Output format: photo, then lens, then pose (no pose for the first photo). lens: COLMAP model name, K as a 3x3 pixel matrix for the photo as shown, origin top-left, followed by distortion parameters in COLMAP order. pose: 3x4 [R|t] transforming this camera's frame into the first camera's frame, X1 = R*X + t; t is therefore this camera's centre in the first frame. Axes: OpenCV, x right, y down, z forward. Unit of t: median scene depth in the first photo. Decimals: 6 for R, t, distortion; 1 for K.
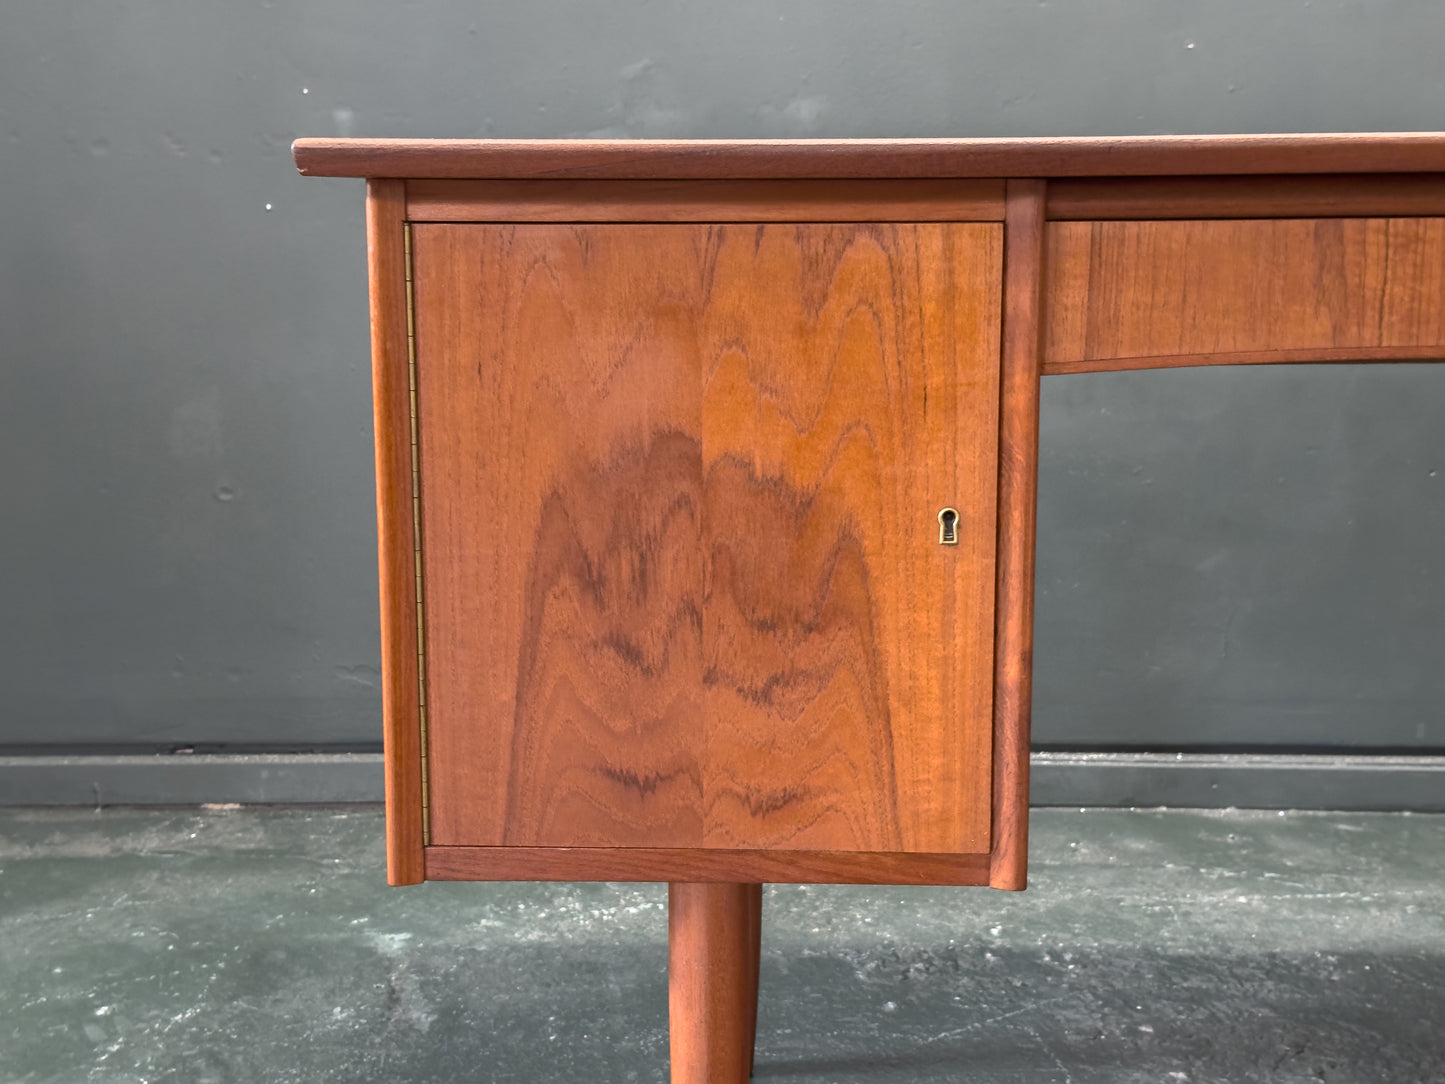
lens RADIAL K [[2035.1, 0, 714.9], [0, 2035.1, 551.3], [0, 0, 1]] dist [0.090685, 0.000000]
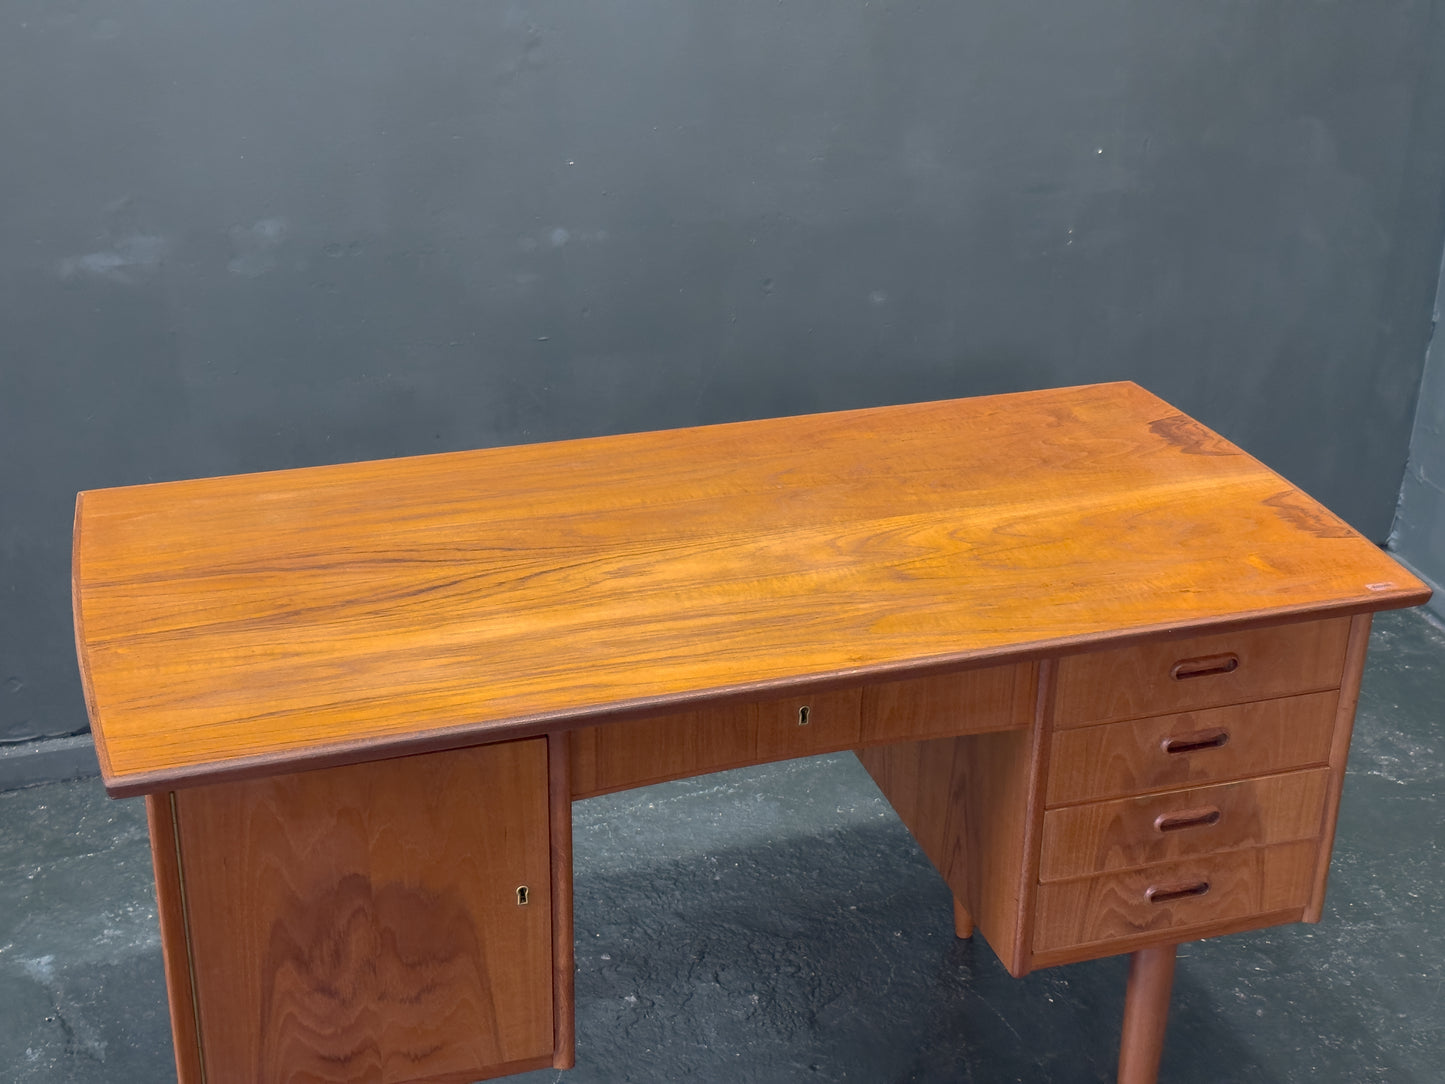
lens RADIAL K [[2035.1, 0, 719.5], [0, 2035.1, 542.4], [0, 0, 1]] dist [0.090685, 0.000000]
pose [[0.942715, -0.130949, 0.306823, -0.125540], [0.043172, 0.959892, 0.277025, -0.450128], [-0.330793, -0.247909, 0.910558, -0.304549]]
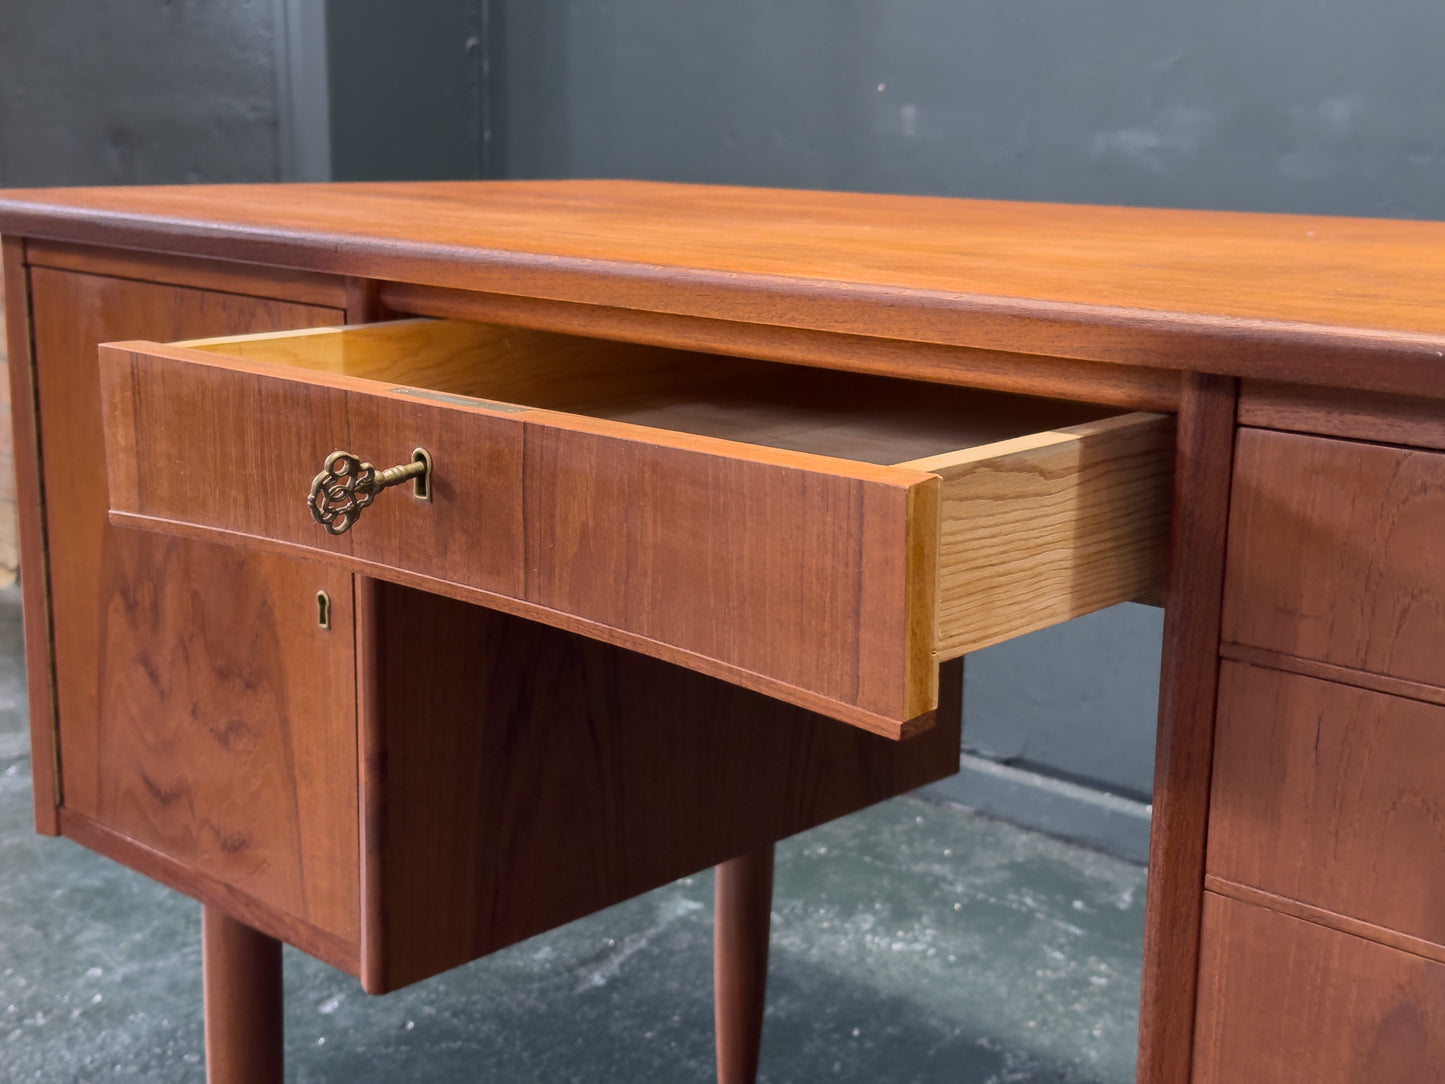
lens RADIAL K [[2035.1, 0, 749.3], [0, 2035.1, 531.8], [0, 0, 1]] dist [0.090685, 0.000000]
pose [[0.760585, 0.150900, -0.631458, 0.538576], [-0.132231, 0.988232, 0.076888, -0.092669], [0.635630, 0.025018, 0.771588, 0.220685]]
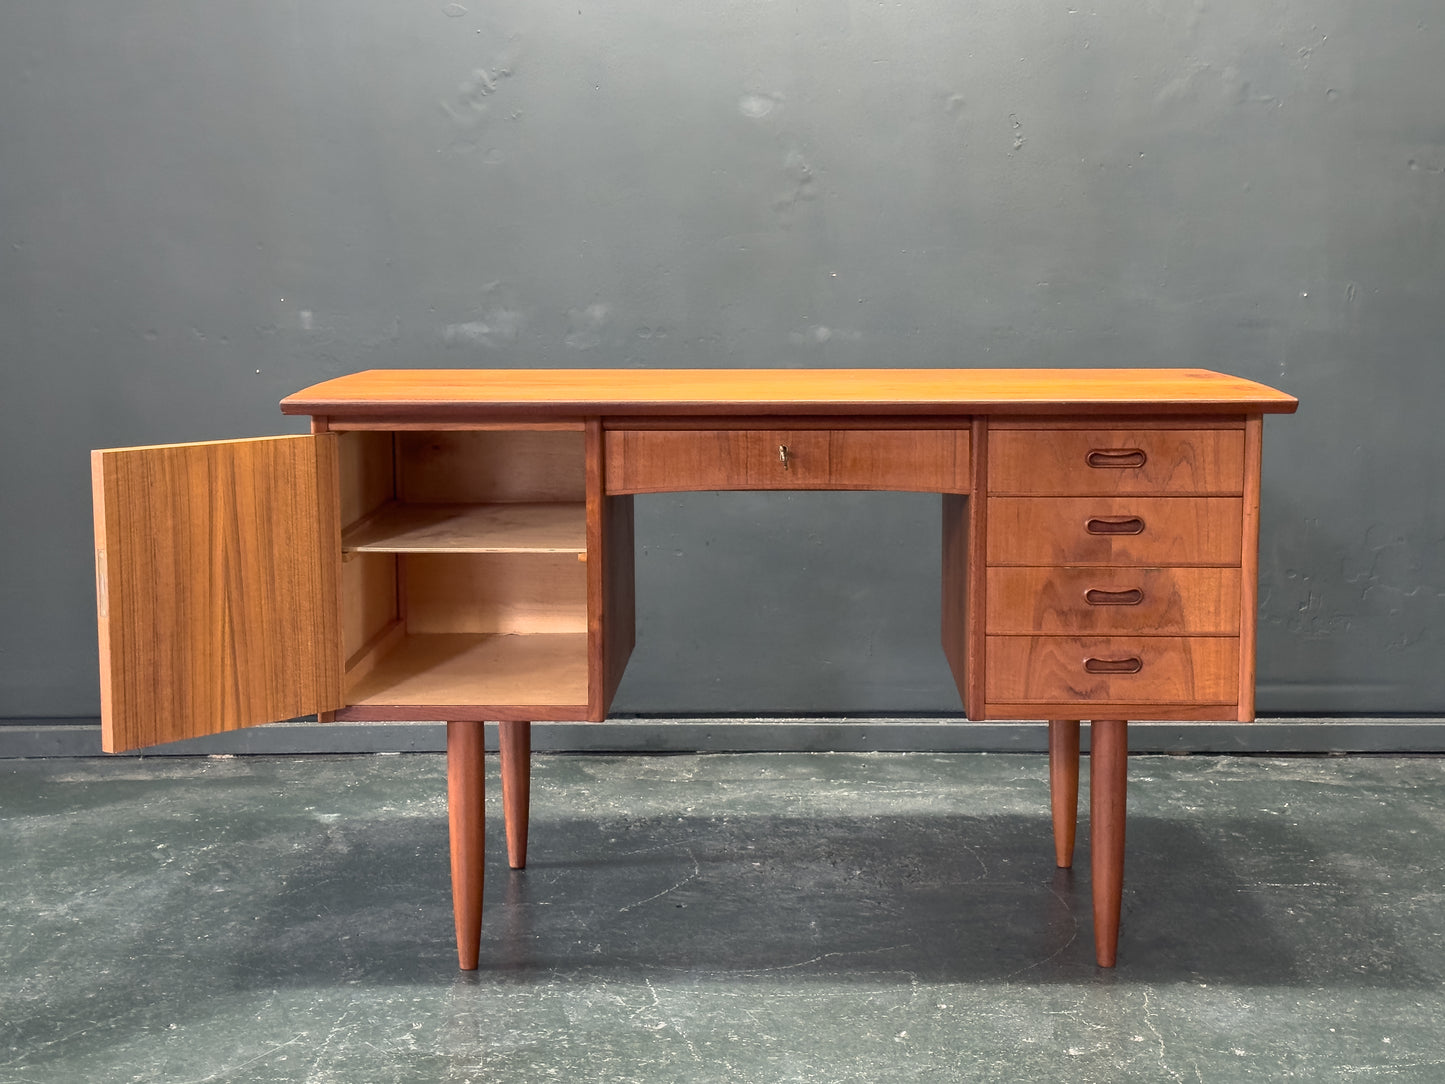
lens RADIAL K [[2179.9, 0, 771.3], [0, 2179.9, 498.2], [0, 0, 1]] dist [0.092200, 0.000000]
pose [[0.999683, -0.001904, 0.025086, 0.171793], [0.003296, 0.998449, -0.055584, 0.032268], [-0.024941, 0.055649, 0.998139, -0.876775]]
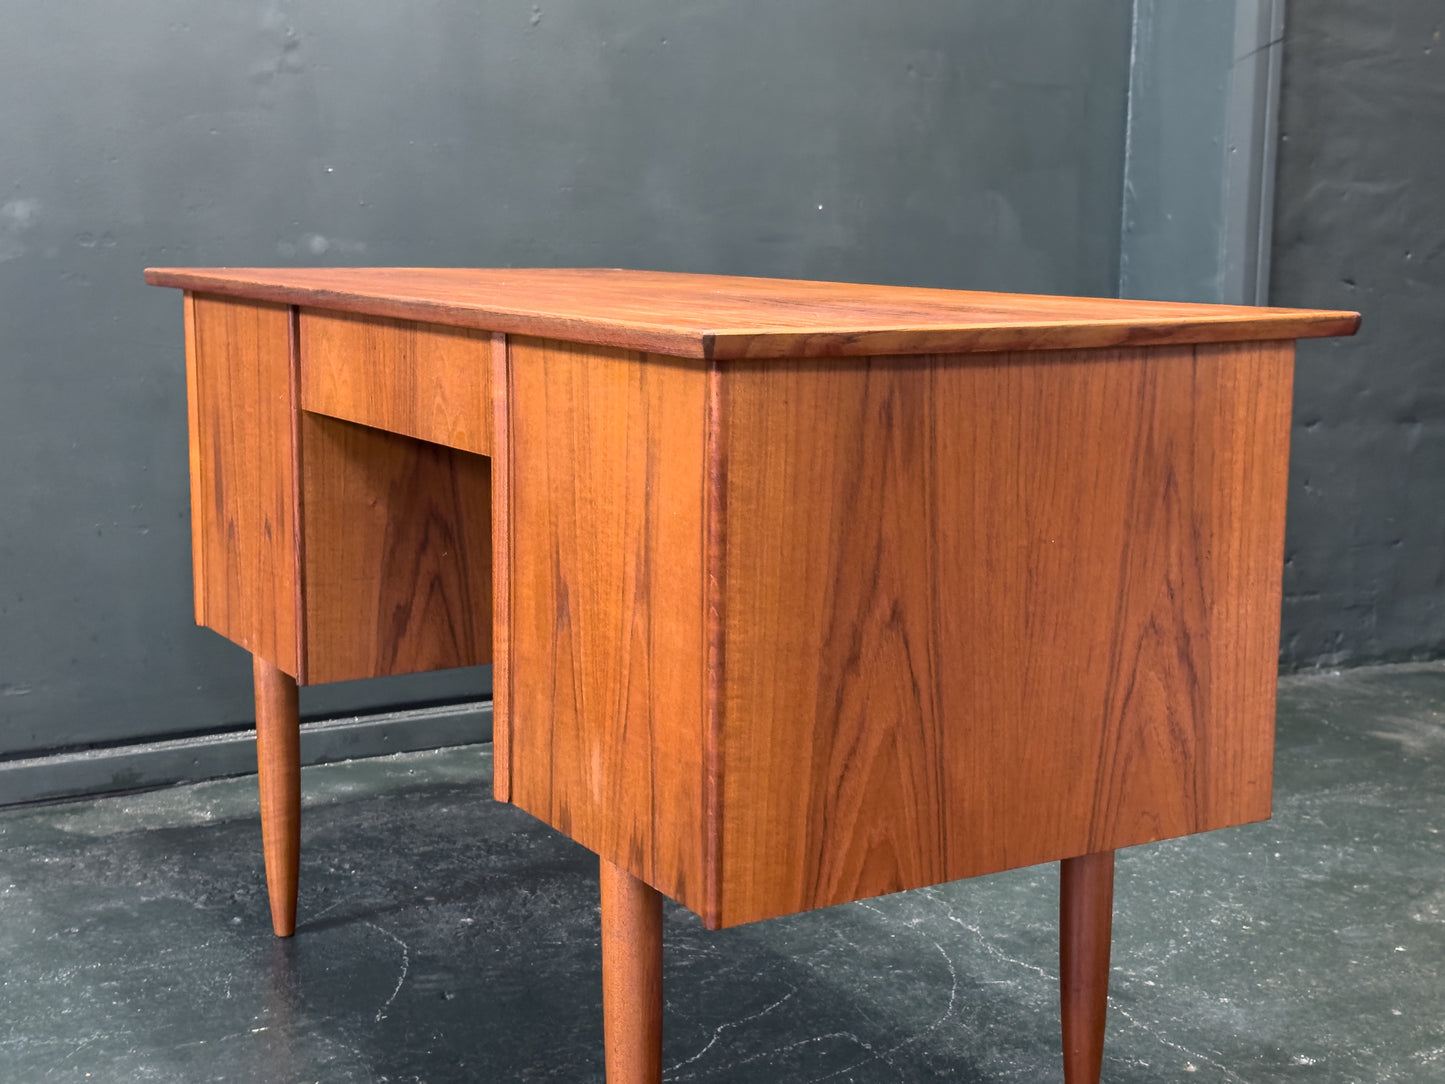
lens RADIAL K [[2035.1, 0, 702.4], [0, 2035.1, 545.2], [0, 0, 1]] dist [0.090685, 0.000000]
pose [[0.852532, -0.072758, 0.517586, -0.311201], [0.079079, 0.996819, 0.009871, -0.004414], [-0.516658, 0.032515, 0.855574, -0.268438]]
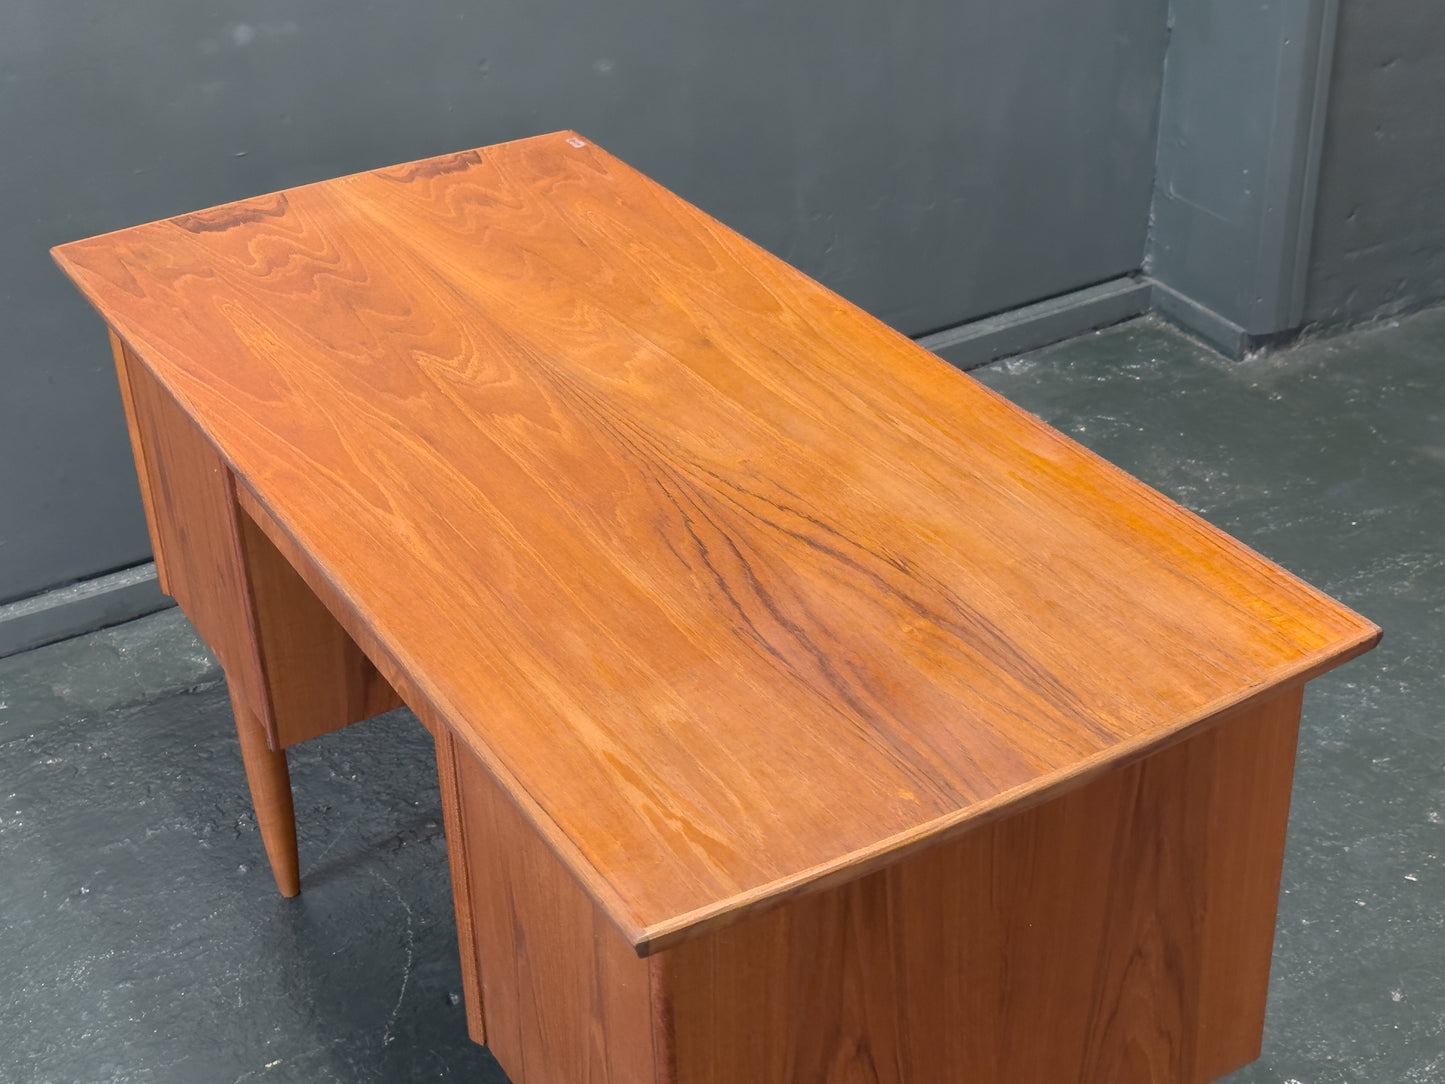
lens RADIAL K [[2116.3, 0, 666.0], [0, 2116.3, 534.9], [0, 0, 1]] dist [0.089944, 0.000000]
pose [[0.863074, -0.288547, 0.414540, -0.178932], [0.129776, 0.919882, 0.370102, -0.432293], [-0.488119, -0.265628, 0.831373, -0.203983]]
